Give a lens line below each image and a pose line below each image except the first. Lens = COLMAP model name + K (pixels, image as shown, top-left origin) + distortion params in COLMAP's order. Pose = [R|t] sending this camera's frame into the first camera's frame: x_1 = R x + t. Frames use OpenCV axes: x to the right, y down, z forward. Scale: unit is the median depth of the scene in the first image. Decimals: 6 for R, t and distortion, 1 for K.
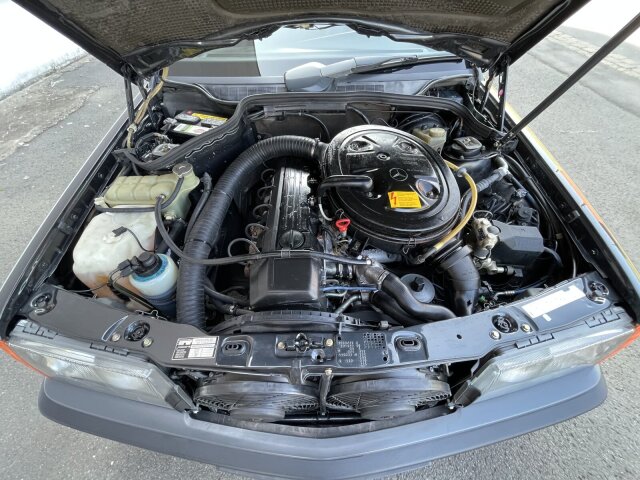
lens RADIAL K [[256.8, 0, 320.0], [0, 256.8, 240.0], [0, 0, 1]] dist [-0.000798, 0.000213]
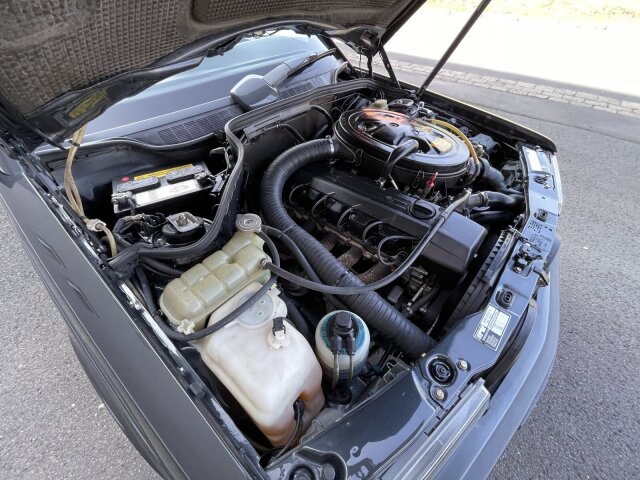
lens RADIAL K [[259.9, 0, 320.0], [0, 259.9, 240.0], [0, 0, 1]] dist [0.000768, -0.000200]
pose [[0.676257, -0.522461, 0.519336, -0.789991], [0.559061, 0.823069, 0.100037, -0.188056], [-0.479715, 0.222690, 0.848695, 0.261593]]
